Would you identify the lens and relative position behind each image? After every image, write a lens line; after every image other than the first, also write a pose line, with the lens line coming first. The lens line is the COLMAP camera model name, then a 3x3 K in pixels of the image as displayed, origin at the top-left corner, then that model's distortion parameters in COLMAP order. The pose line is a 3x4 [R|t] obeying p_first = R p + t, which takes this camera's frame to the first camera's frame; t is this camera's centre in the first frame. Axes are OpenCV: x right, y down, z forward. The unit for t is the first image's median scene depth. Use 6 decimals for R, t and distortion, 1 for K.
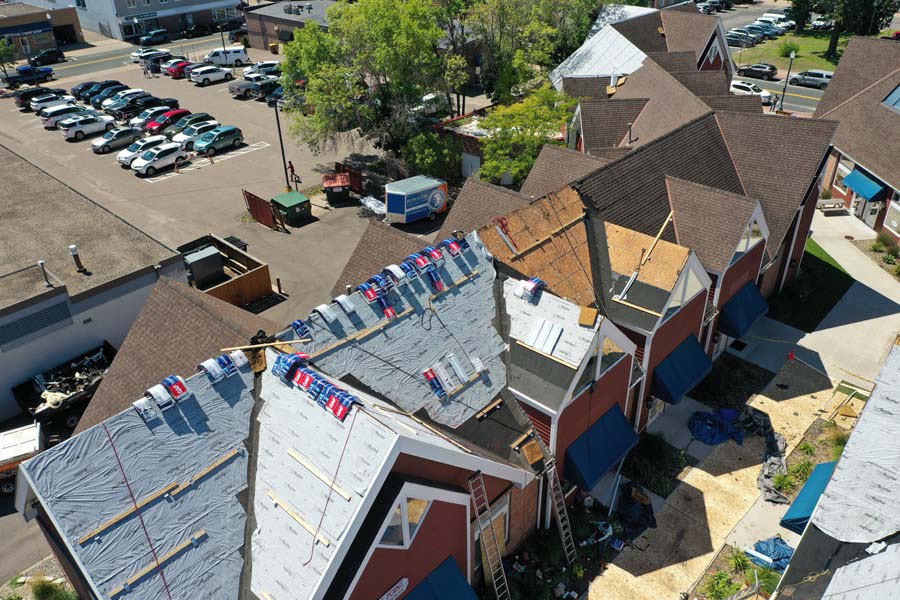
lens RADIAL K [[698.8, 0, 451.6], [0, 698.8, 301.6], [0, 0, 1]] dist [-0.011741, -0.005649]
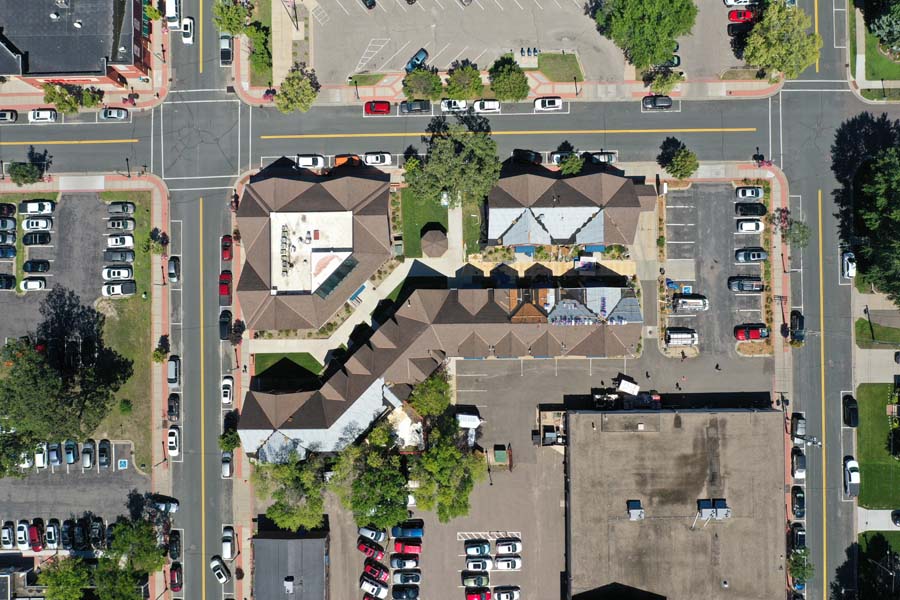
lens RADIAL K [[698.8, 0, 448.4], [0, 698.8, 298.7], [0, 0, 1]] dist [-0.011741, -0.005649]
pose [[-0.687710, -0.724939, 0.038960, 0.295982], [0.404916, -0.338472, 0.849400, -2.972392], [-0.602576, 0.599916, 0.526310, -0.778209]]
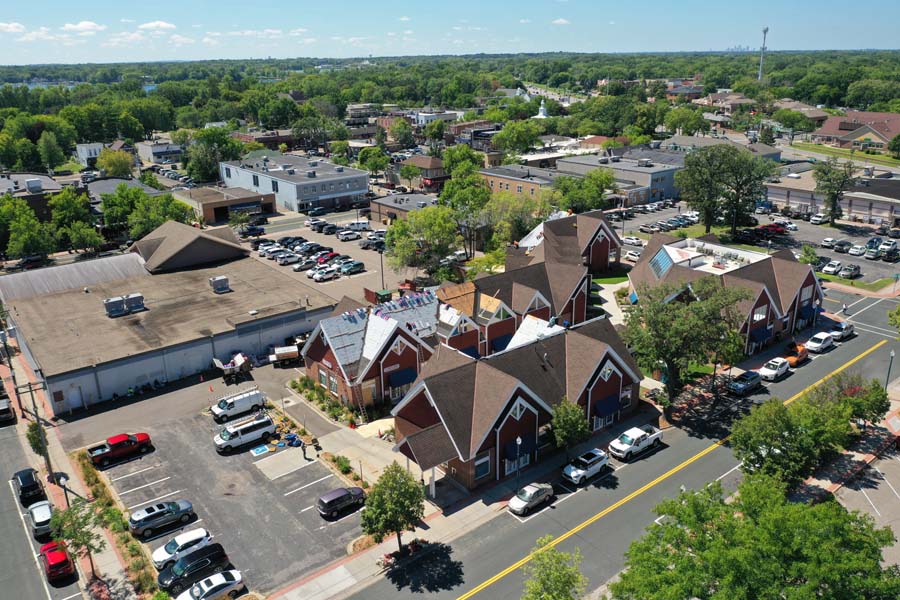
lens RADIAL K [[698.8, 0, 452.0], [0, 698.8, 303.2], [0, 0, 1]] dist [-0.011741, -0.005649]
pose [[0.988727, 0.052511, -0.140221, 0.425277], [-0.080959, 0.975276, -0.205627, 0.460404], [0.125957, 0.214661, 0.968533, -1.599491]]
